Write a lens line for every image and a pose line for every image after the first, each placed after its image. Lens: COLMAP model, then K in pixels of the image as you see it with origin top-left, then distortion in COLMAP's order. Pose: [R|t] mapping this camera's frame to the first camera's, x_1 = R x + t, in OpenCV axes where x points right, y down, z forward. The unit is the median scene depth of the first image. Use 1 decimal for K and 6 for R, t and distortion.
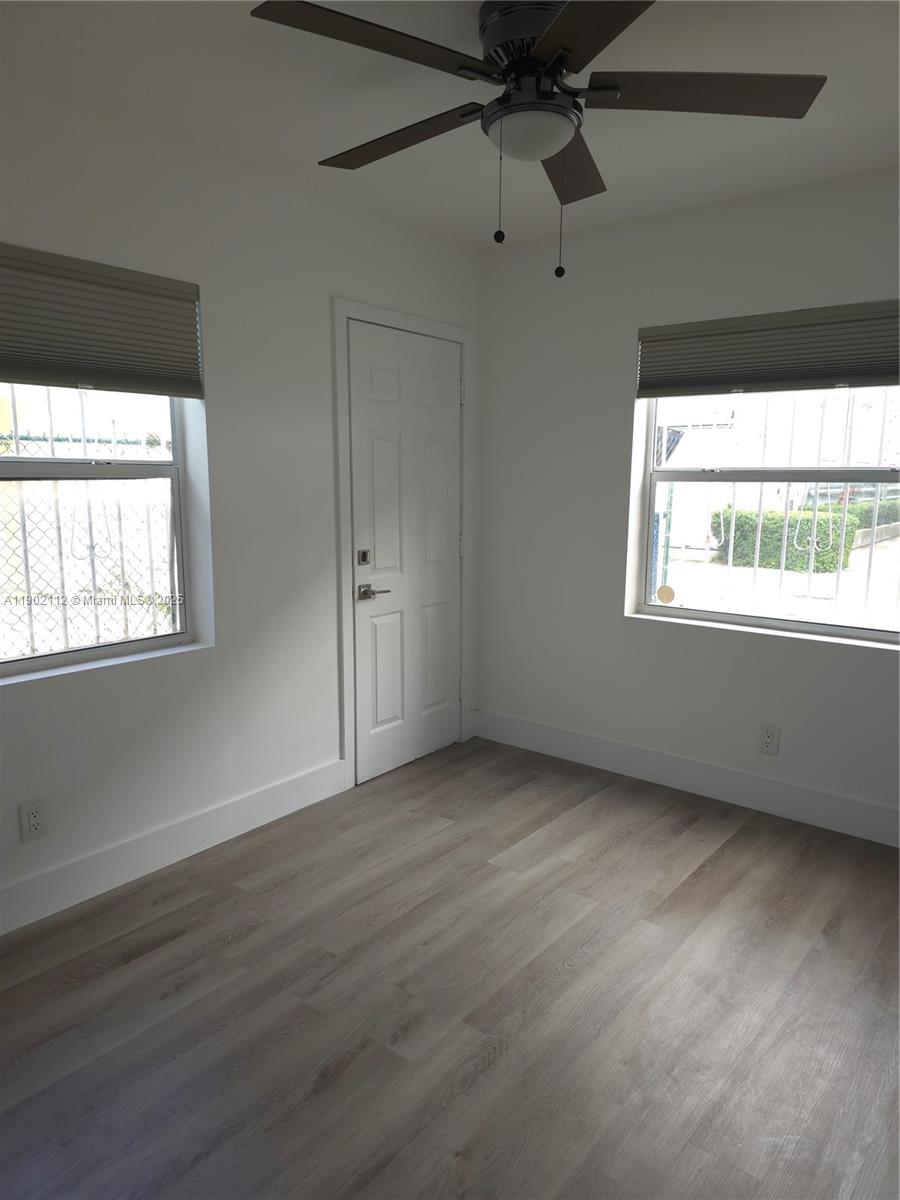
lens RADIAL K [[797.8, 0, 450.0], [0, 797.8, 600.0], [0, 0, 1]] dist [0.001725, -0.032814]
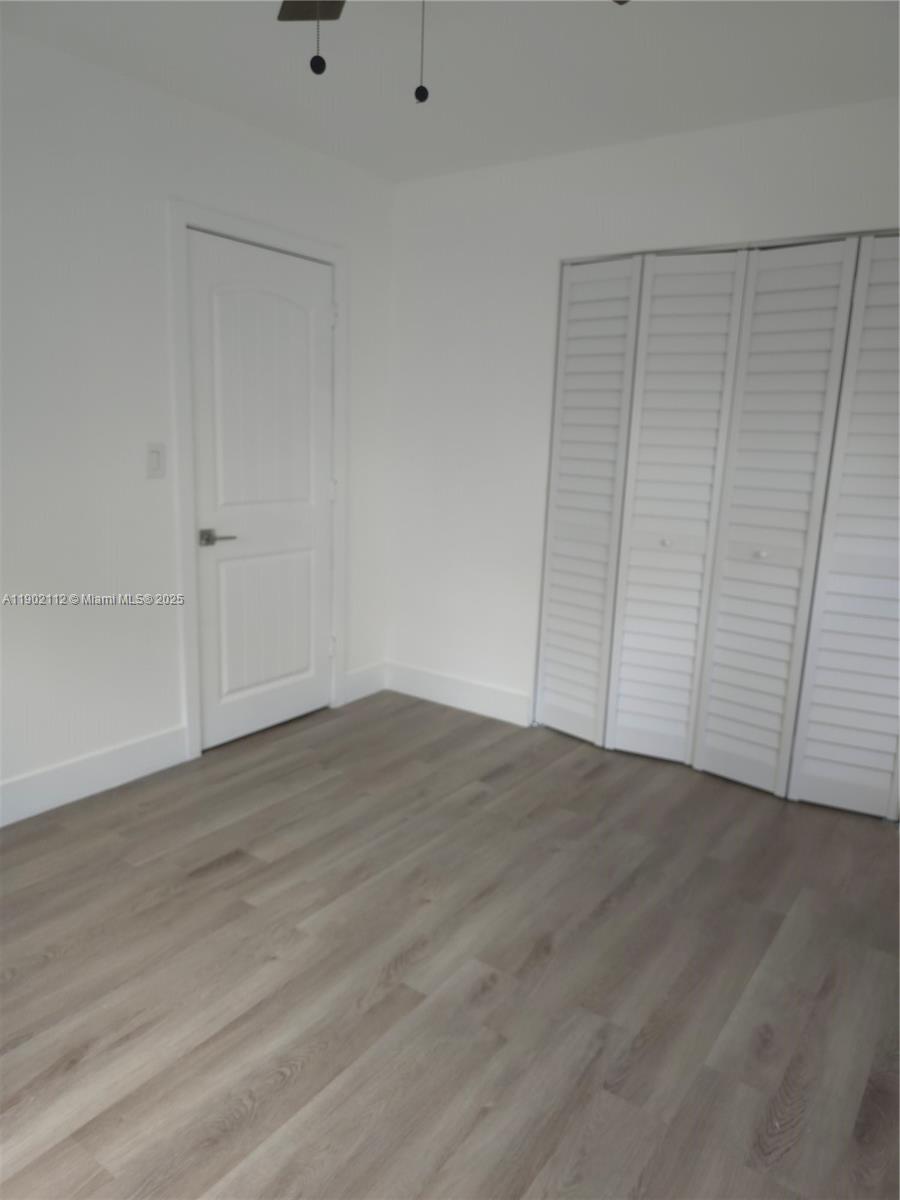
lens RADIAL K [[807.1, 0, 451.6], [0, 807.1, 617.4], [0, 0, 1]] dist [0.000237, -0.052512]
pose [[-0.997365, -0.028412, -0.066758, 0.062492], [-0.051341, 0.926523, 0.372719, -0.243259], [0.051263, 0.375164, -0.925540, 1.719987]]
